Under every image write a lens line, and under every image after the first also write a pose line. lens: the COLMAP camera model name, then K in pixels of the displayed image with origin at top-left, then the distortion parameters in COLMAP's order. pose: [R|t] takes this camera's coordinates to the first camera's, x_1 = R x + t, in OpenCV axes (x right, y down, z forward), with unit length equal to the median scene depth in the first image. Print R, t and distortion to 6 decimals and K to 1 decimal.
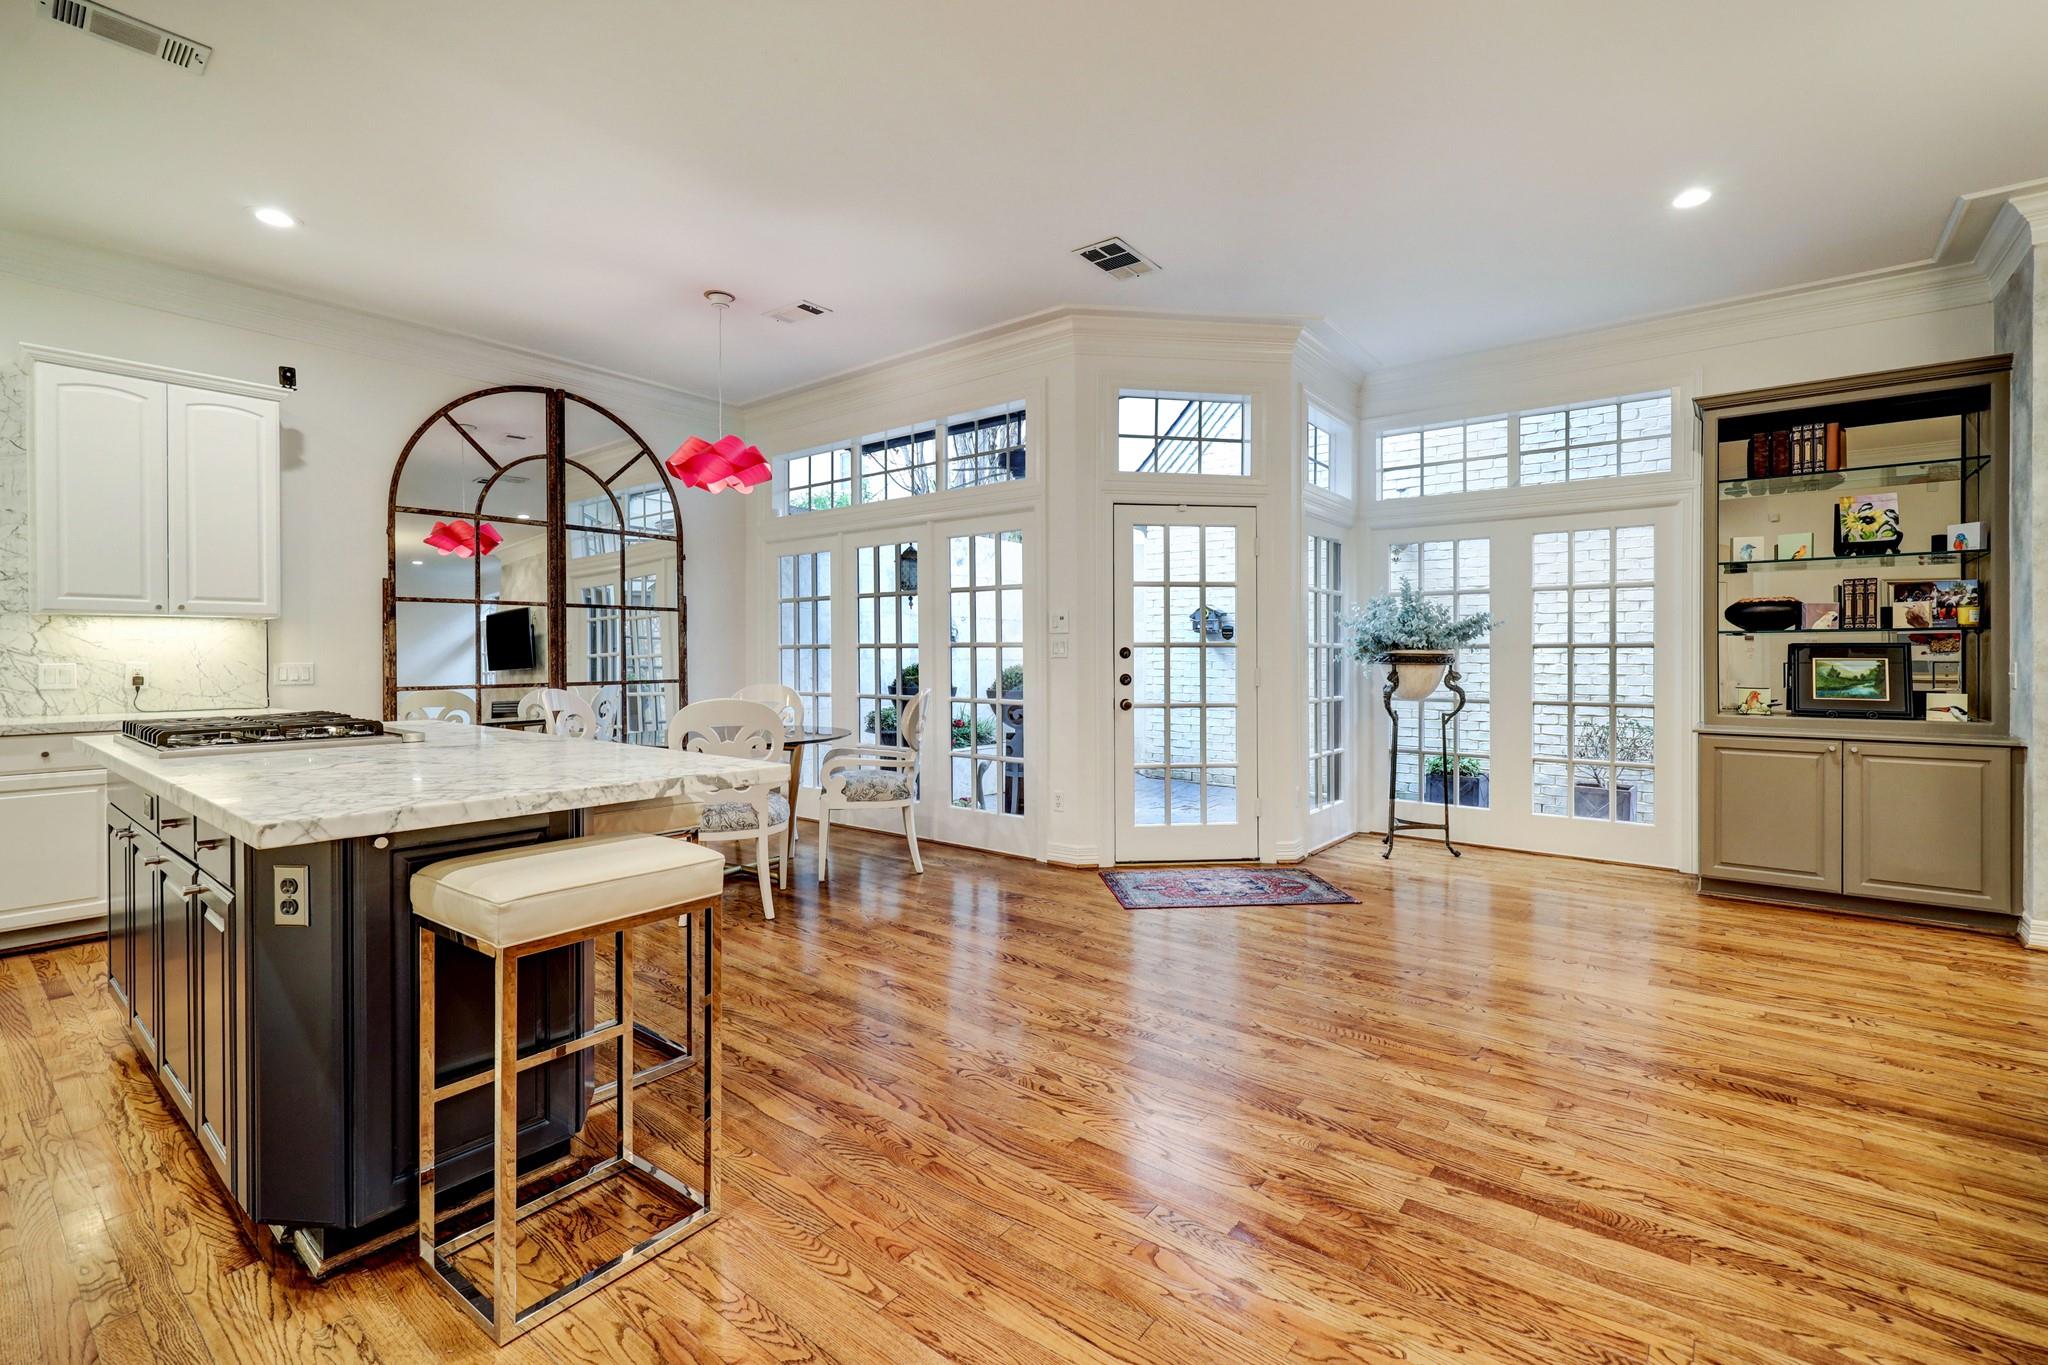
lens RADIAL K [[875.0, 0, 1033.6], [0, 875.0, 666.9], [0, 0, 1]] dist [0.001918, 0.000242]
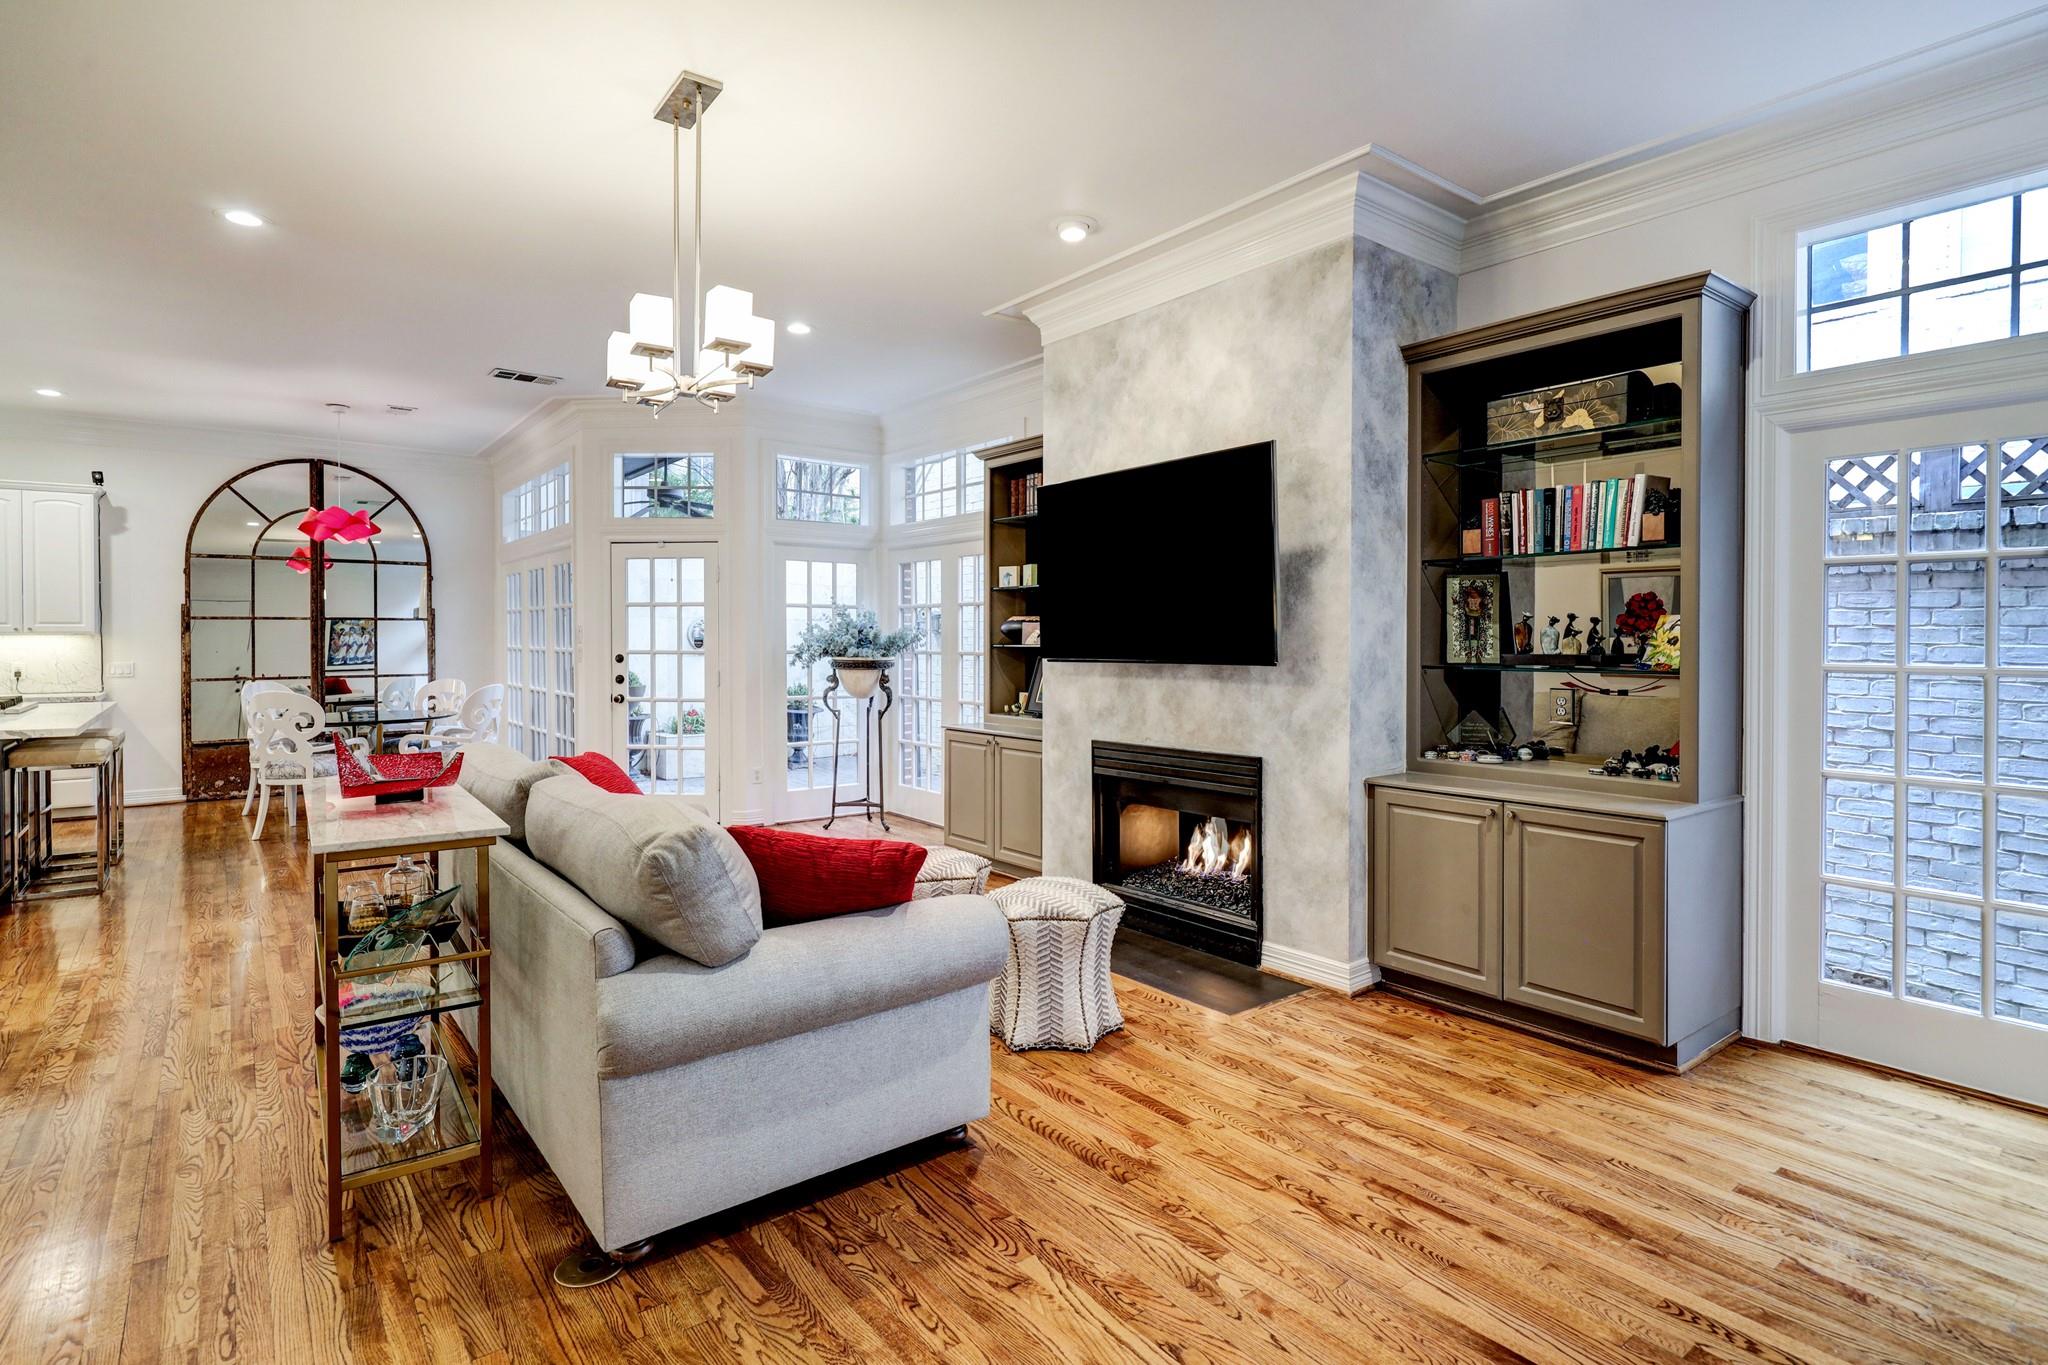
lens RADIAL K [[1042.0, 0, 1025.4], [0, 1042.0, 650.8], [0, 0, 1]] dist [0.000735, 0.000601]
pose [[0.968222, 0.003856, -0.250061, 1.273697], [-0.004623, 0.999986, -0.002481, -0.031493], [0.250048, 0.003558, 0.968227, -0.393133]]
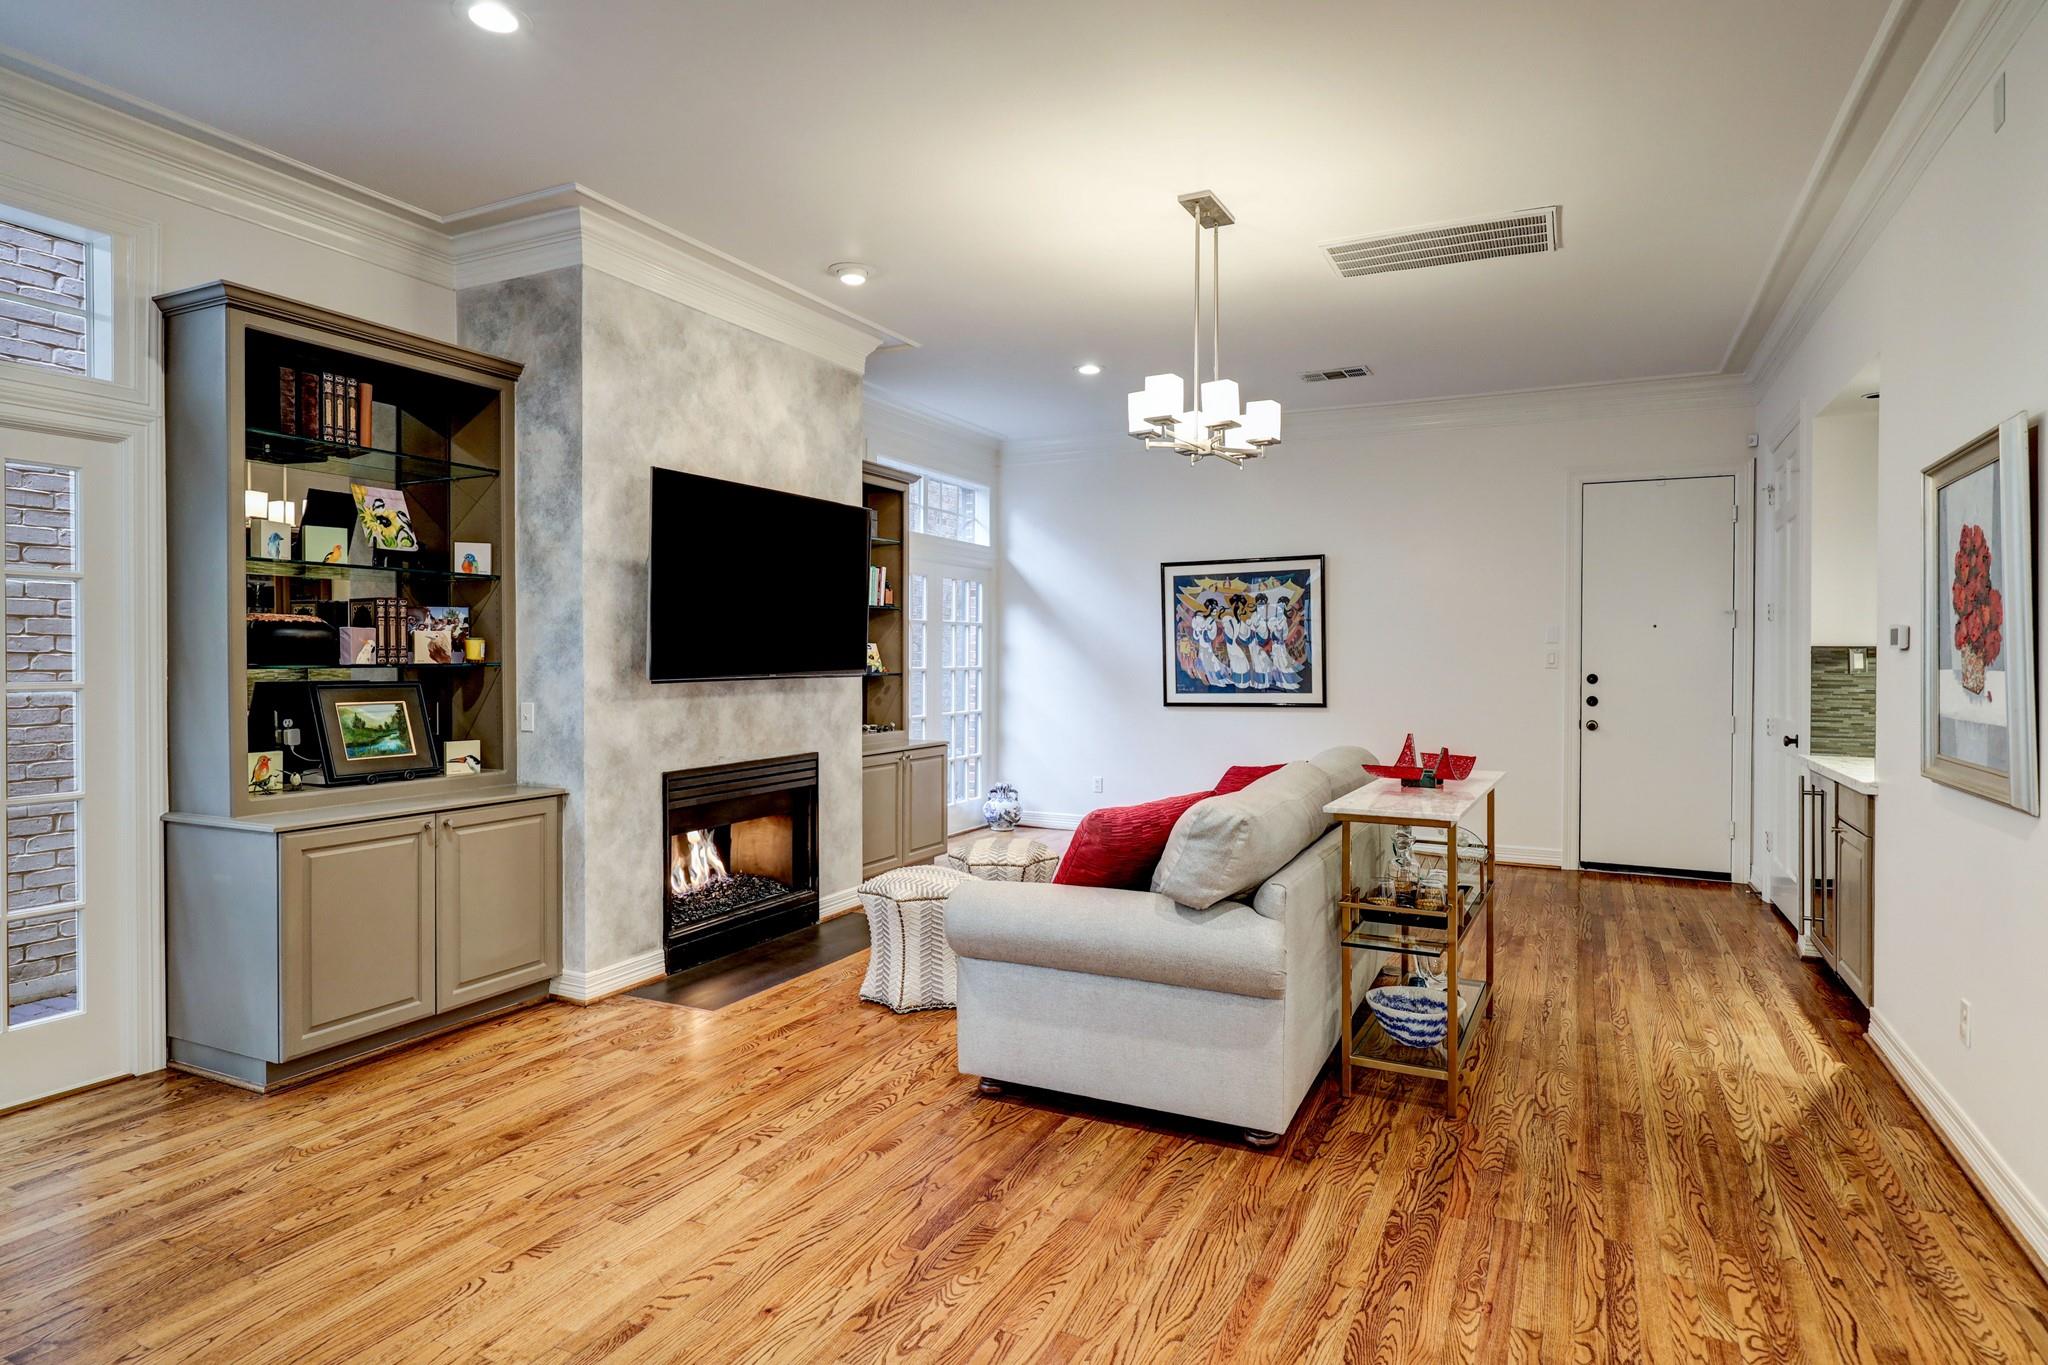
lens RADIAL K [[1144.5, 0, 1021.3], [0, 1144.5, 665.9], [0, 0, 1]] dist [0.003560, 0.000351]
pose [[-0.206725, -0.005633, 0.978383, -0.147351], [0.012807, 0.999882, 0.008463, -0.043464], [-0.978315, 0.014280, -0.206629, 0.681614]]
